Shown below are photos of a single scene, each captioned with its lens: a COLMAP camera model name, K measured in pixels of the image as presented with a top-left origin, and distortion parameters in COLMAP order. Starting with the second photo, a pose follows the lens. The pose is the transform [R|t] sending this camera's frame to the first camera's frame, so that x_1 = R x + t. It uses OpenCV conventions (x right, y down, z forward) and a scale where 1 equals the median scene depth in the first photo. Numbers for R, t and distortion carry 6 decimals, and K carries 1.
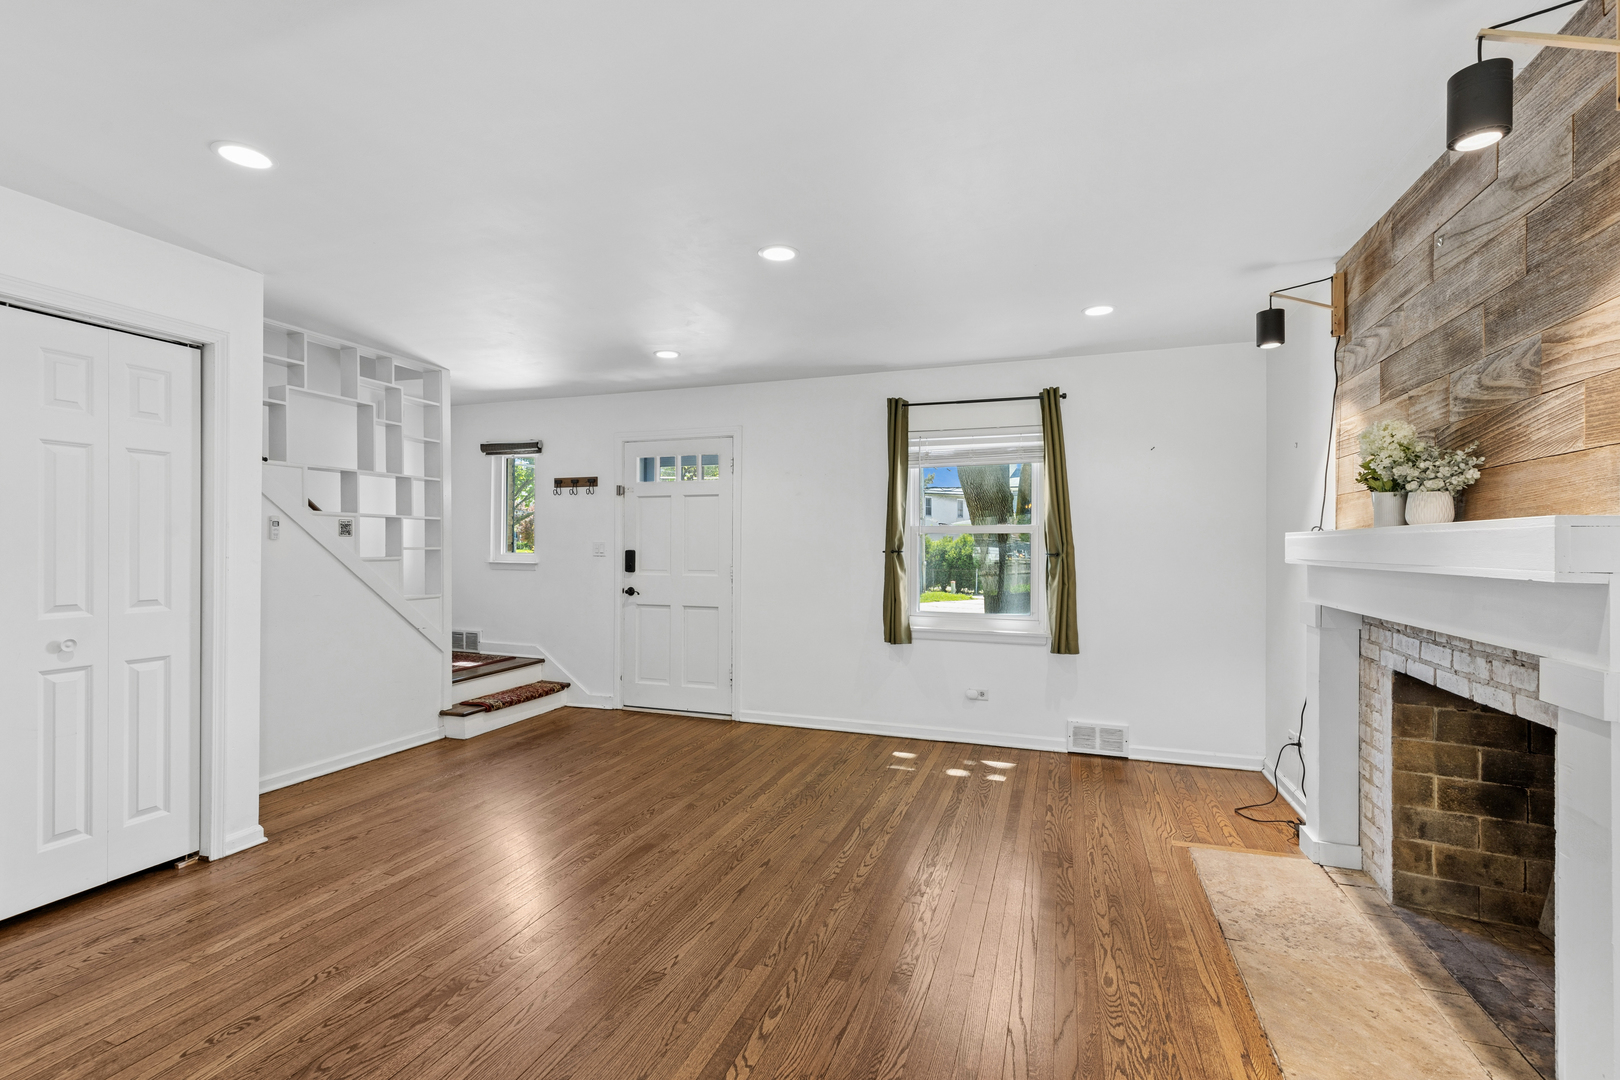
lens RADIAL K [[731.6, 0, 809.7], [0, 731.6, 548.9], [0, 0, 1]] dist [0.010833, -0.000001]
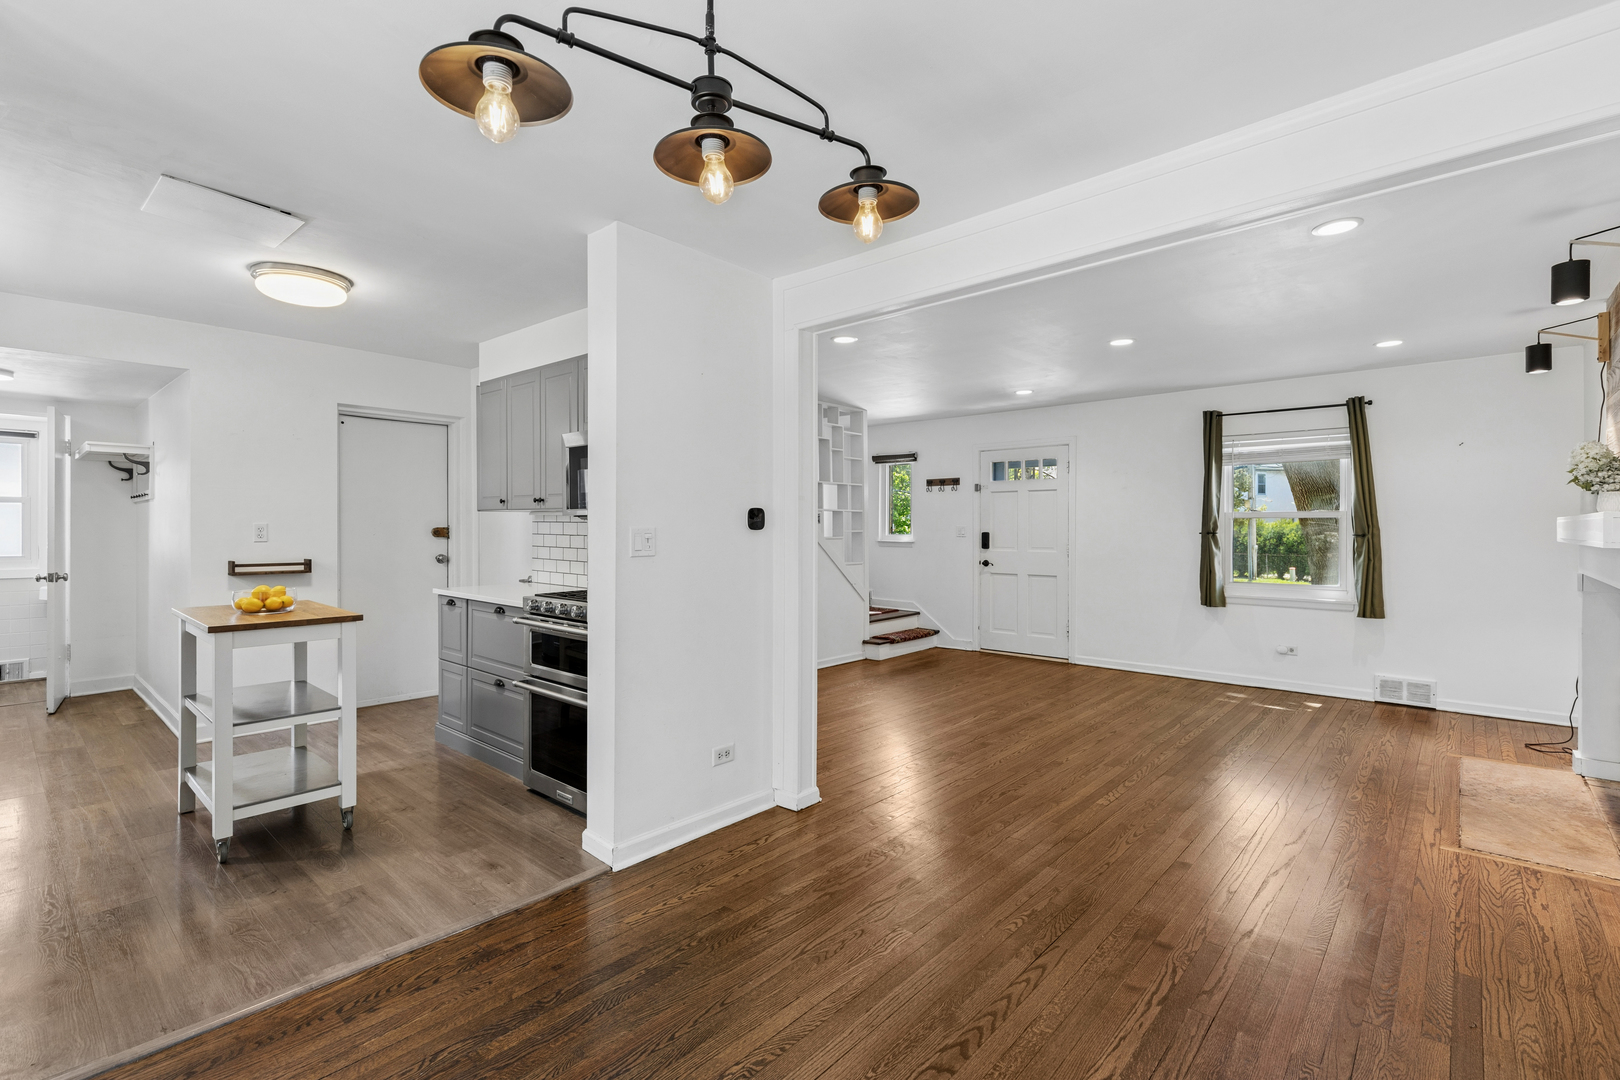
lens RADIAL K [[735.1, 0, 803.0], [0, 735.1, 530.0], [0, 0, 1]] dist [0.000224, 0.000095]
pose [[0.921340, -0.002431, -0.388751, -0.036477], [0.001521, 0.999995, -0.002649, 0.000648], [0.388756, 0.001850, 0.921339, -0.430085]]
